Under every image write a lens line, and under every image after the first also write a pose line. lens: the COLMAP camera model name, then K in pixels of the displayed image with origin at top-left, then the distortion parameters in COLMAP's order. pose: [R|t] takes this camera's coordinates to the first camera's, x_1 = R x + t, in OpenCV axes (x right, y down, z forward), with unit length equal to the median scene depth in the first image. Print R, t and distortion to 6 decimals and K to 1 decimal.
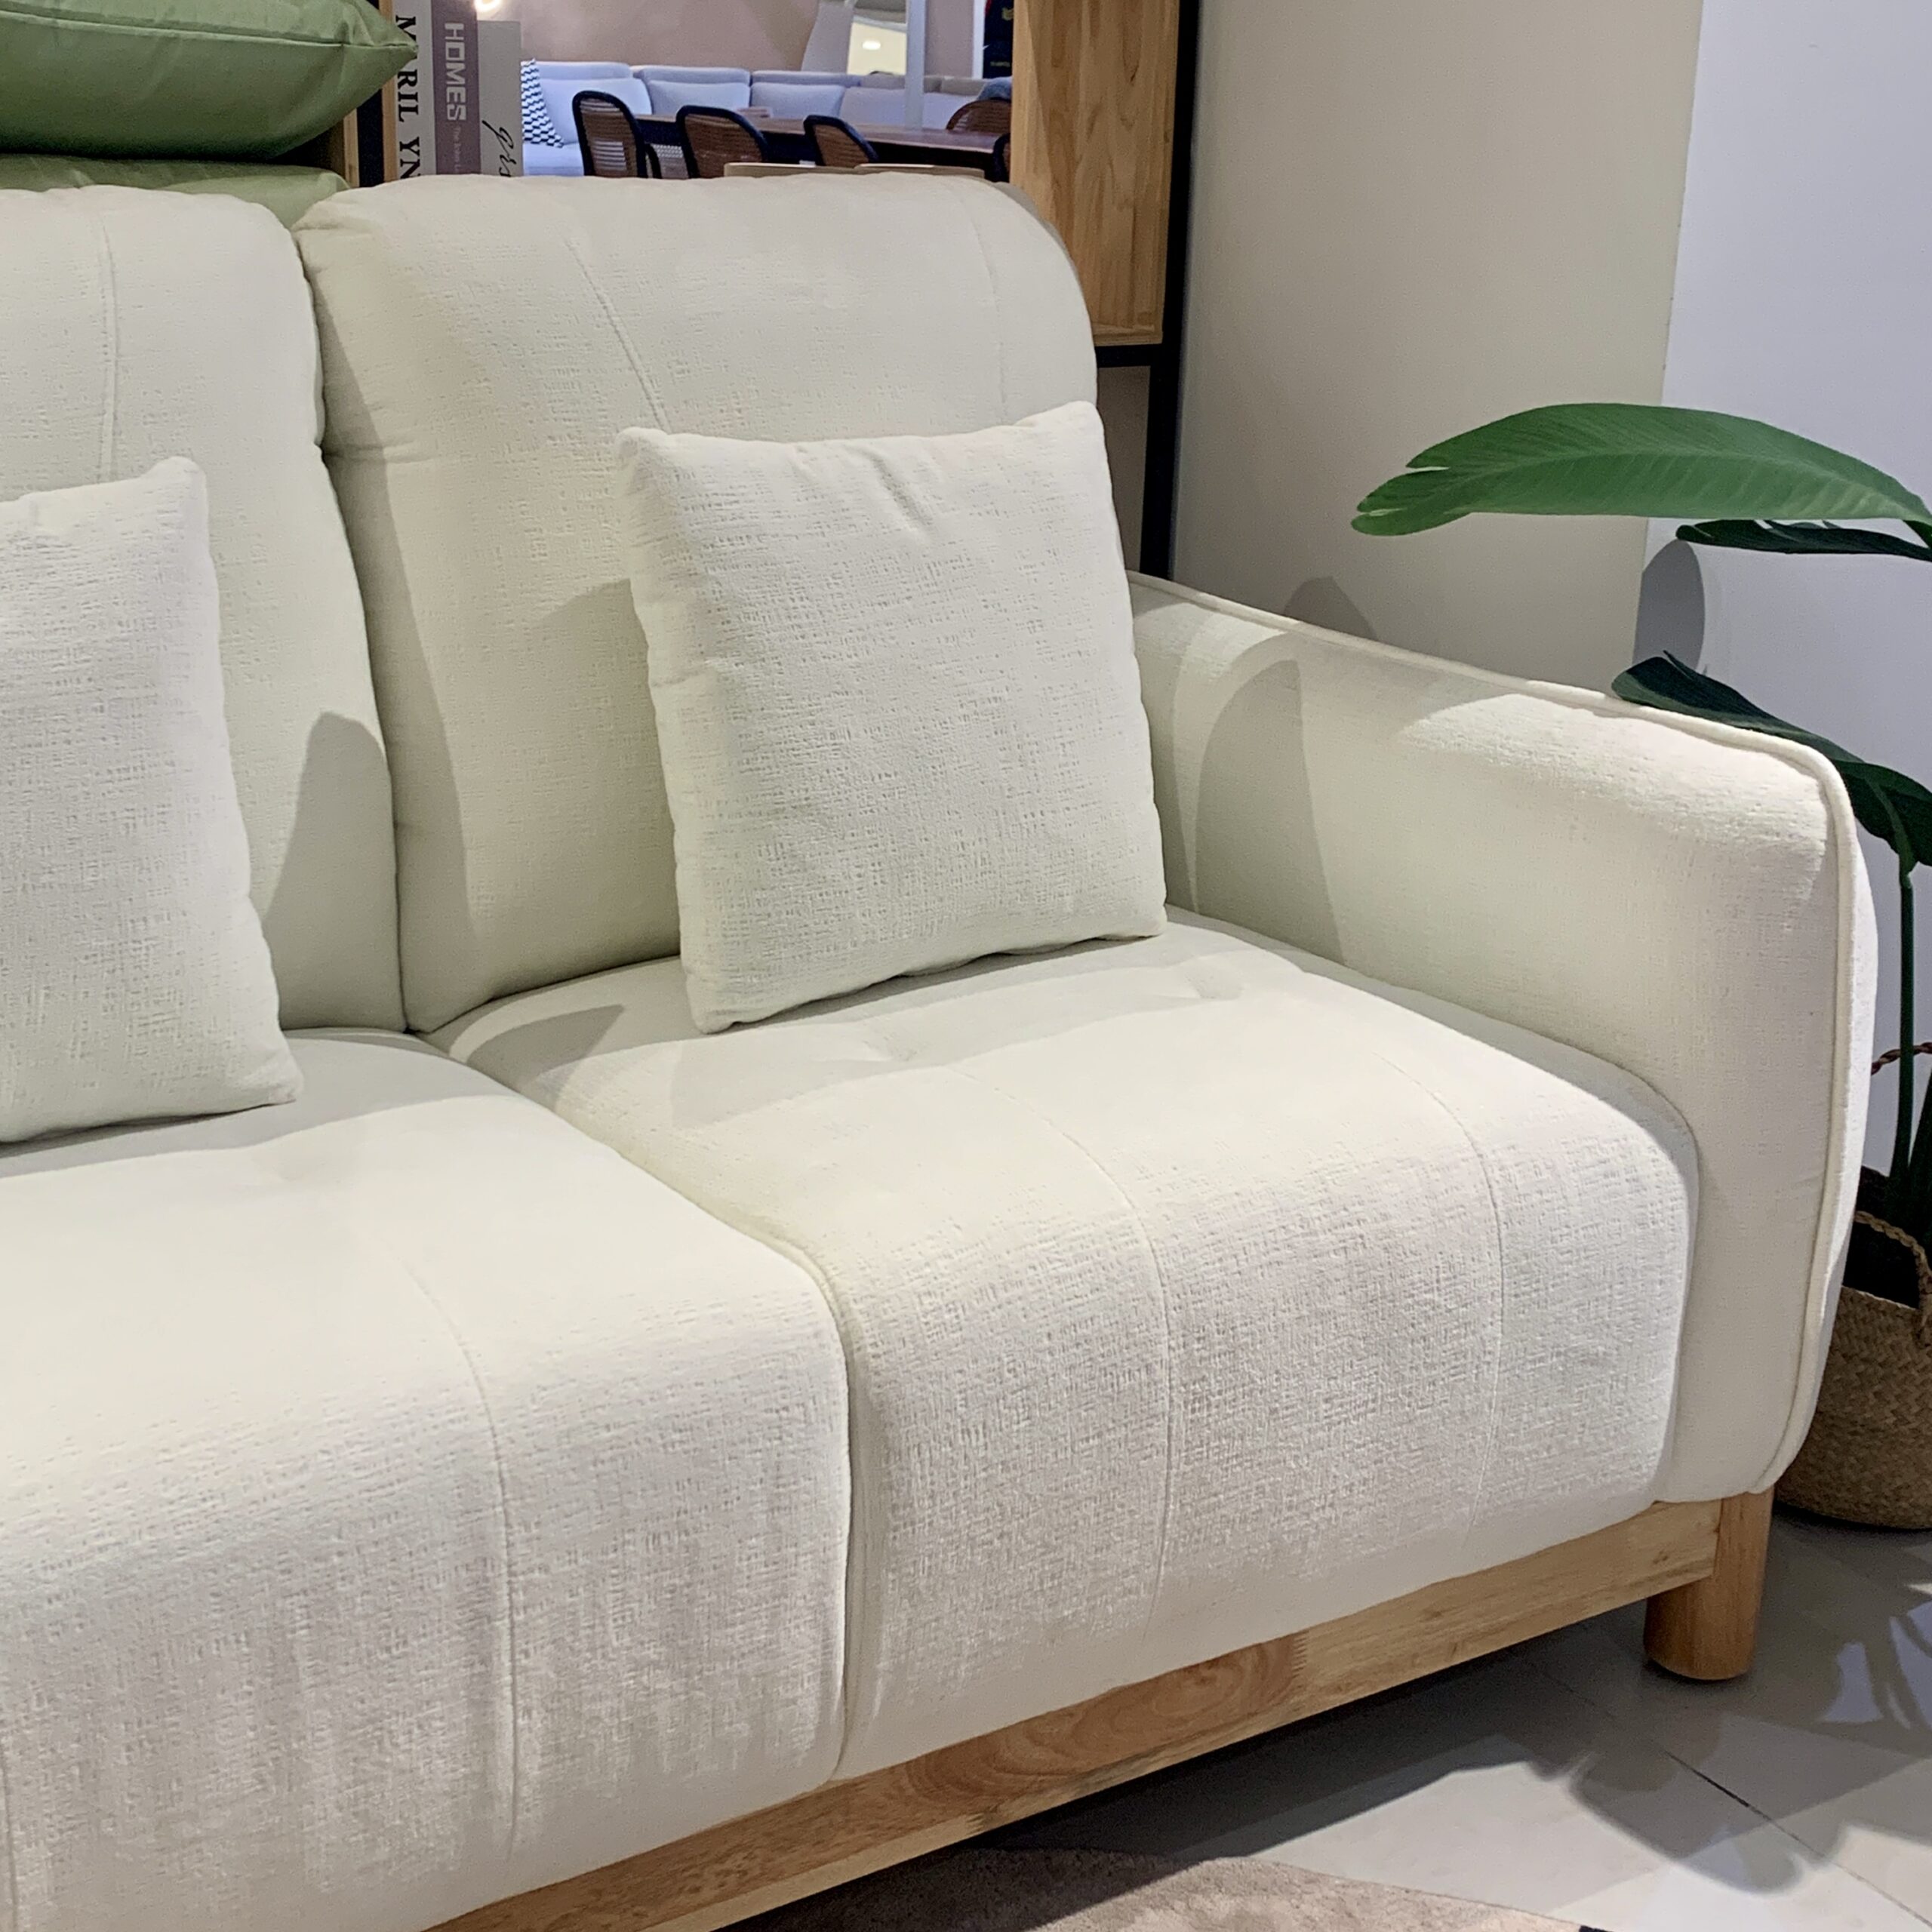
lens RADIAL K [[2768.1, 0, 956.8], [0, 2768.1, 942.4], [0, 0, 1]] dist [0.182728, -0.575880]
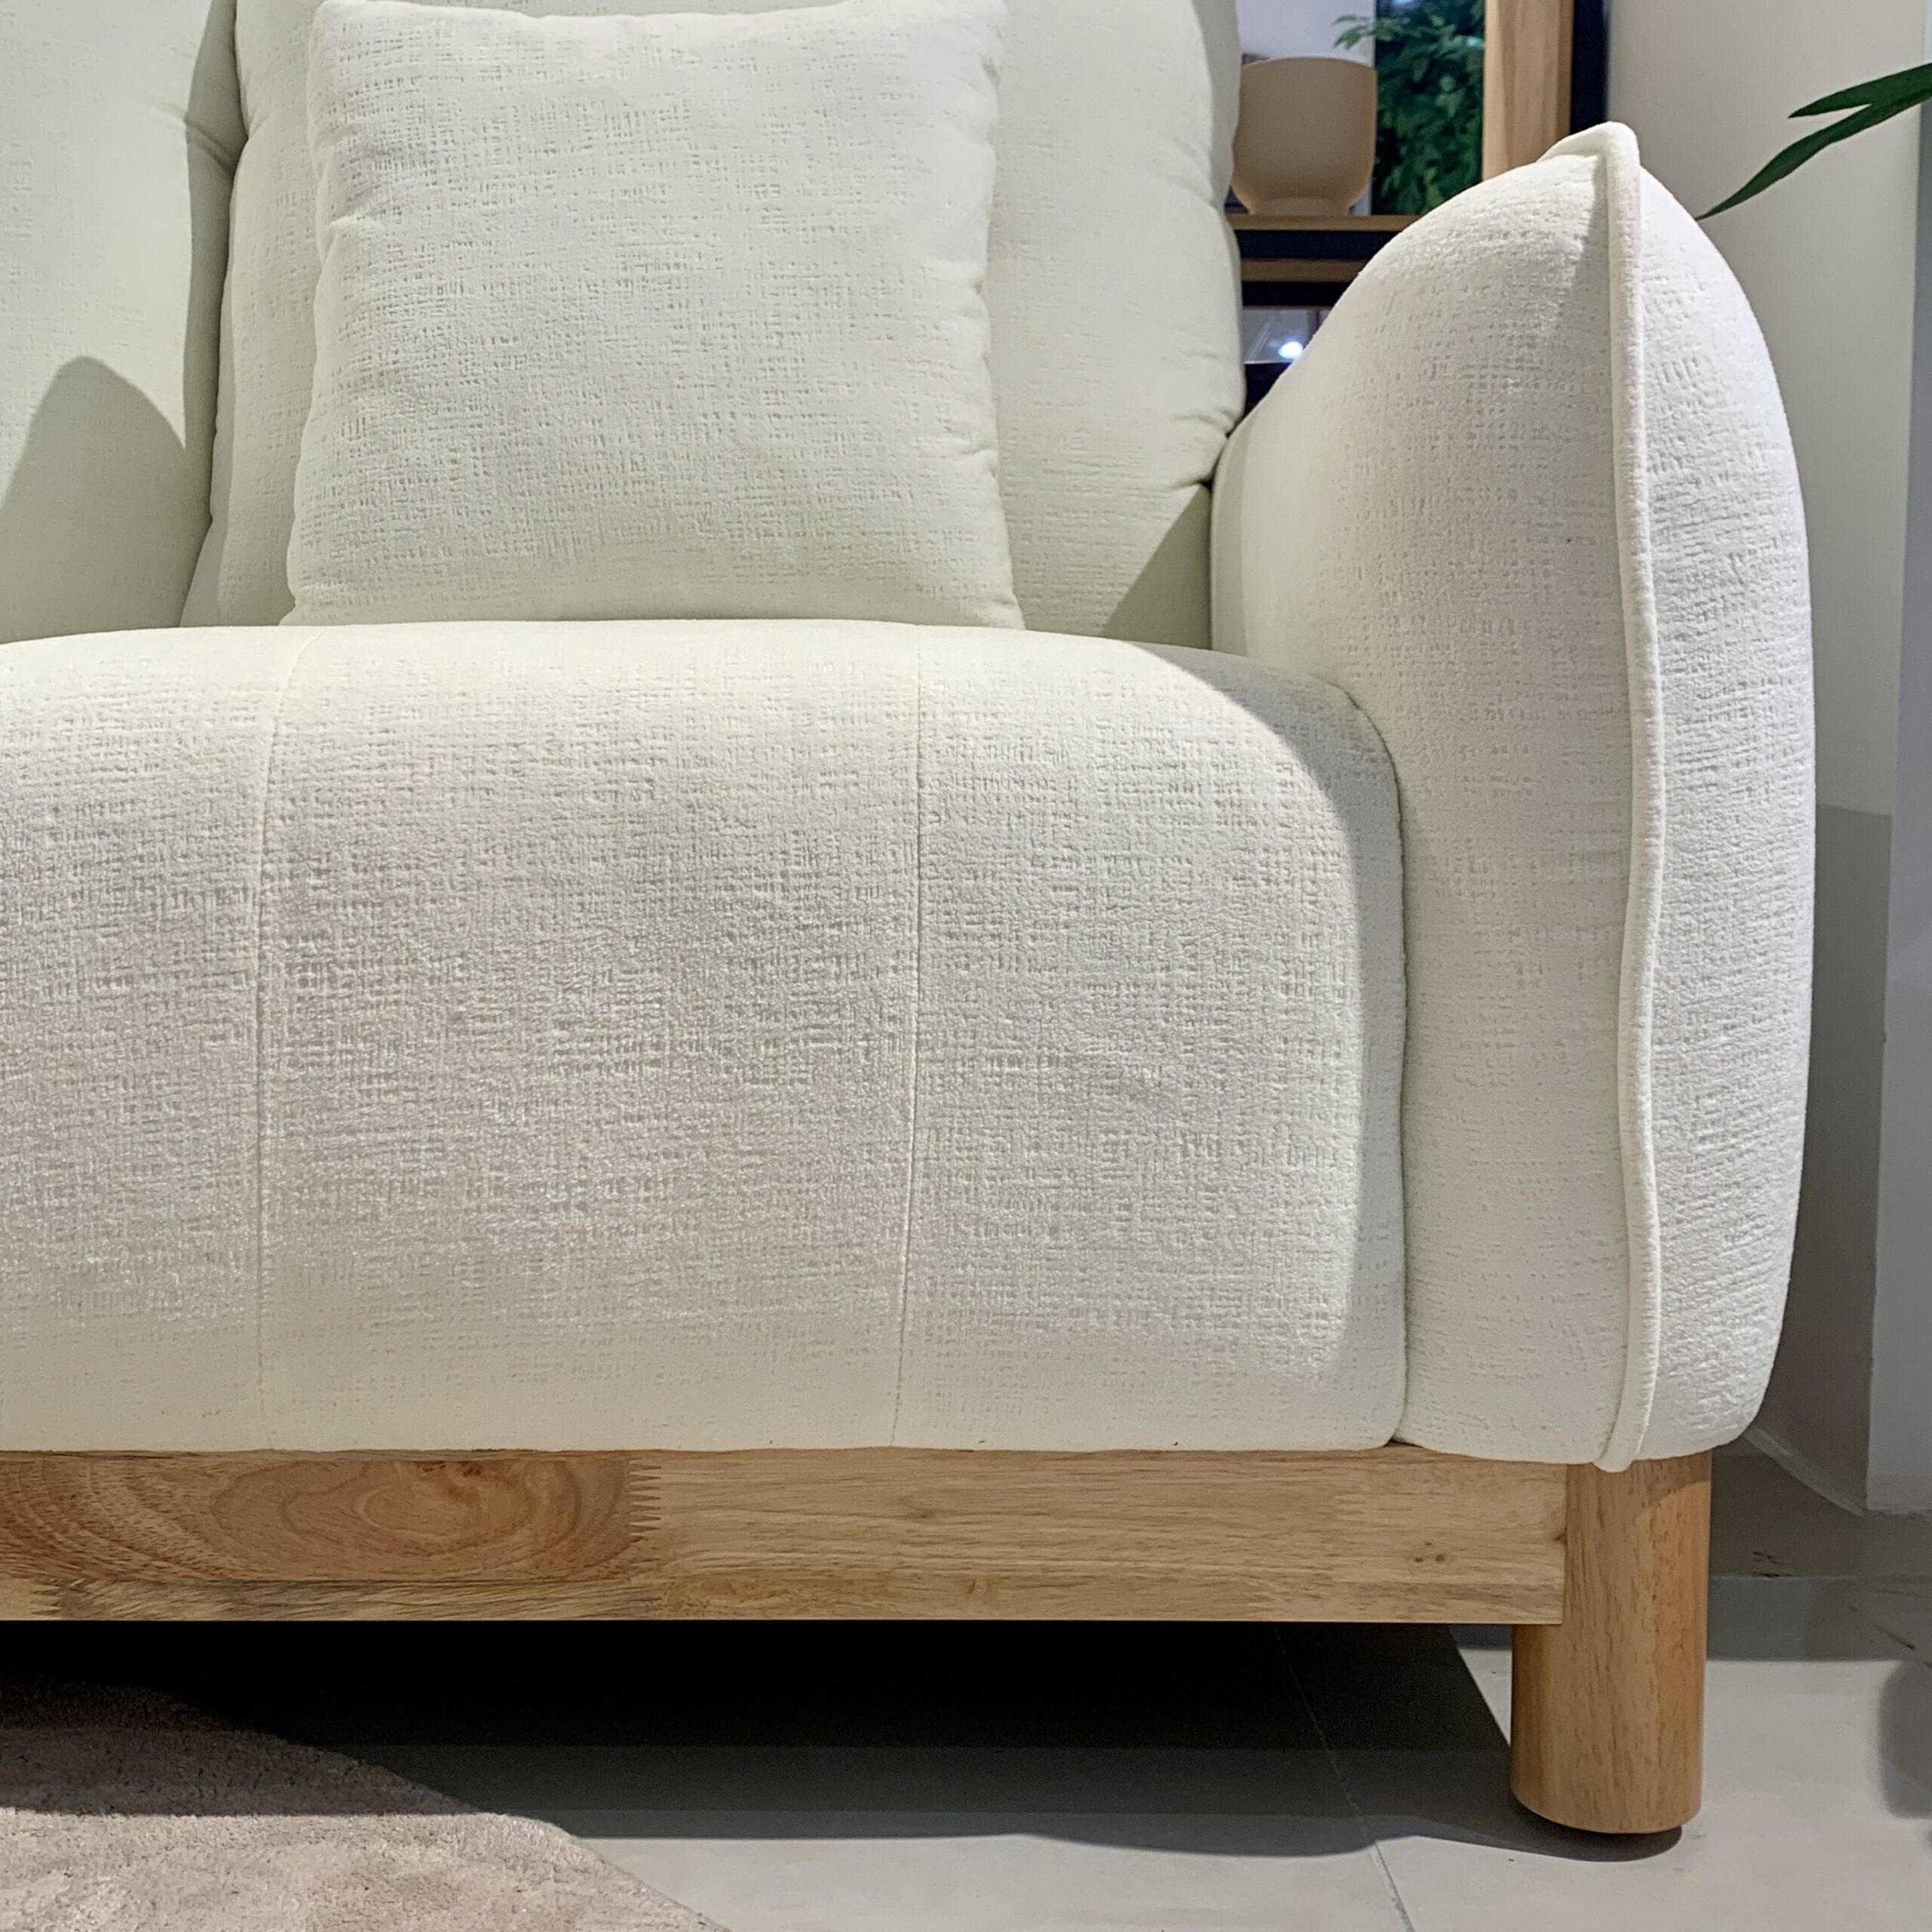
lens RADIAL K [[2467.9, 0, 975.5], [0, 2467.9, 937.0], [0, 0, 1]] dist [0.201916, -0.659317]
pose [[0.854029, 0.028527, -0.519443, 0.493740], [-0.140036, 0.974246, -0.176731, 0.224733], [0.501024, 0.223674, 0.836029, 0.546625]]
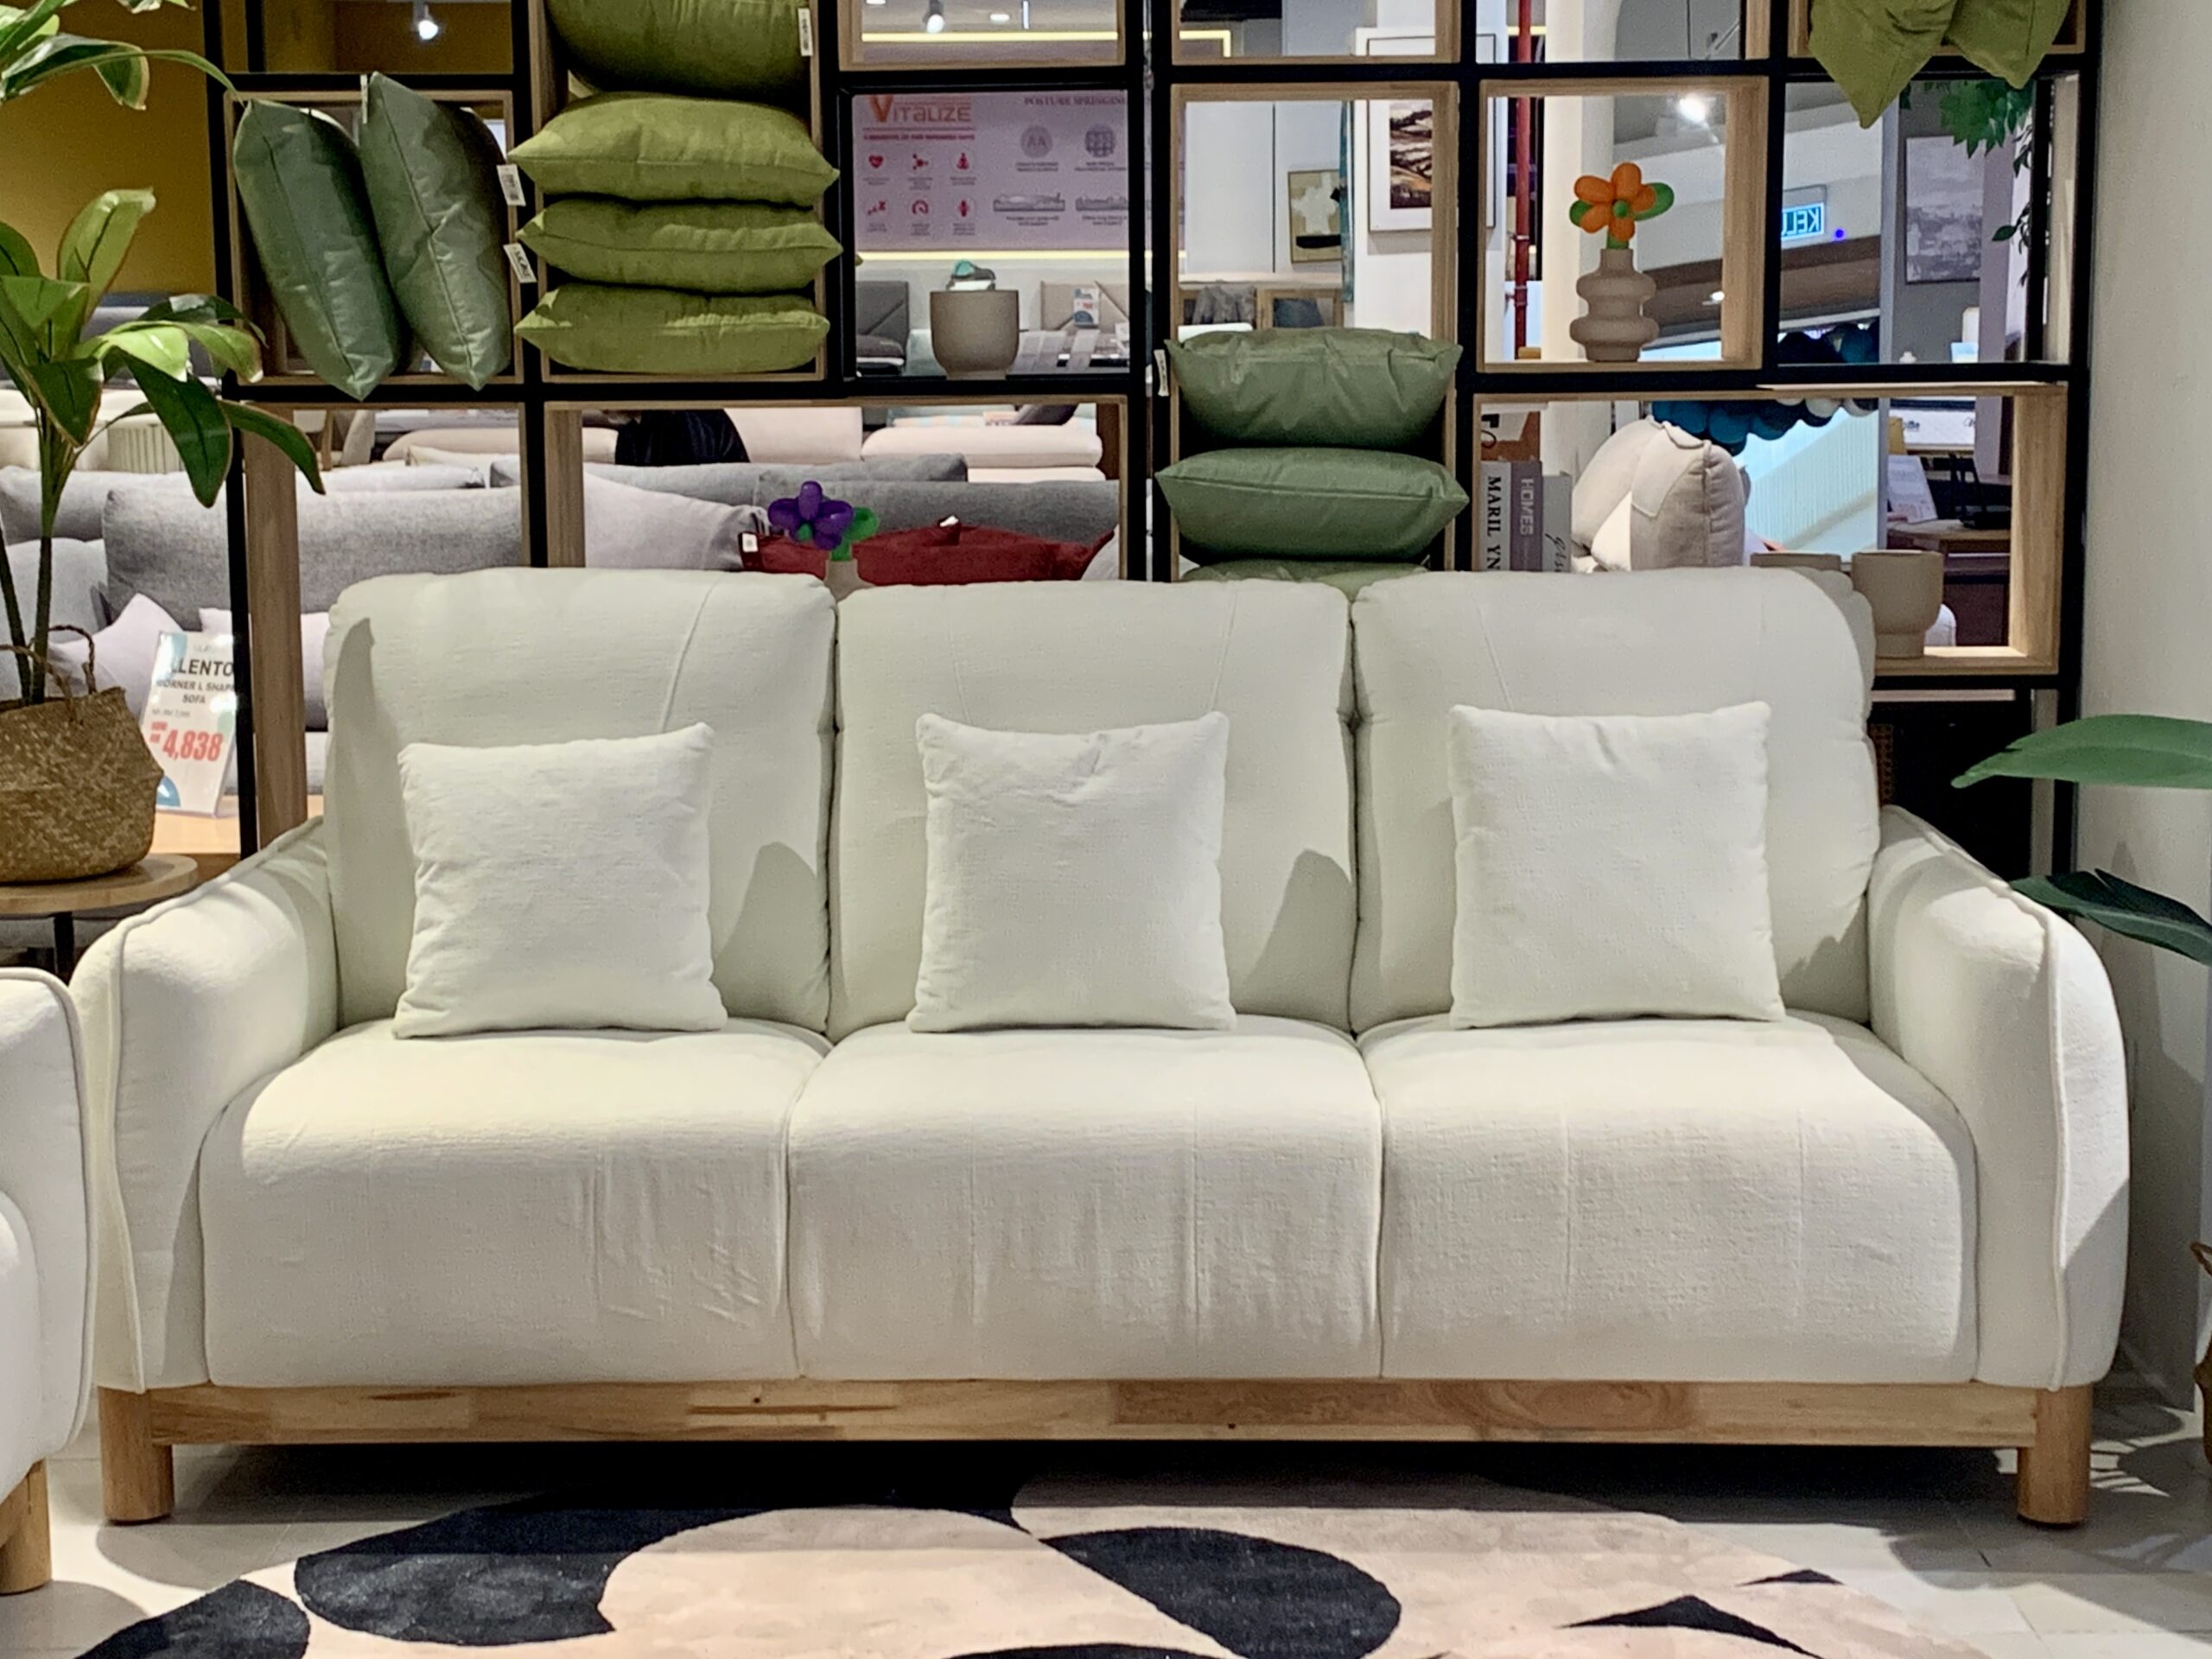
lens RADIAL K [[3554.3, 0, 1106.0], [0, 3554.3, 829.5], [0, 0, 1]] dist [0.116245, -0.136091]
pose [[0.826360, 0.047858, -0.561106, 1.088842], [-0.140109, 0.982524, -0.122543, 0.235381], [0.545435, 0.179880, 0.818623, -1.130981]]
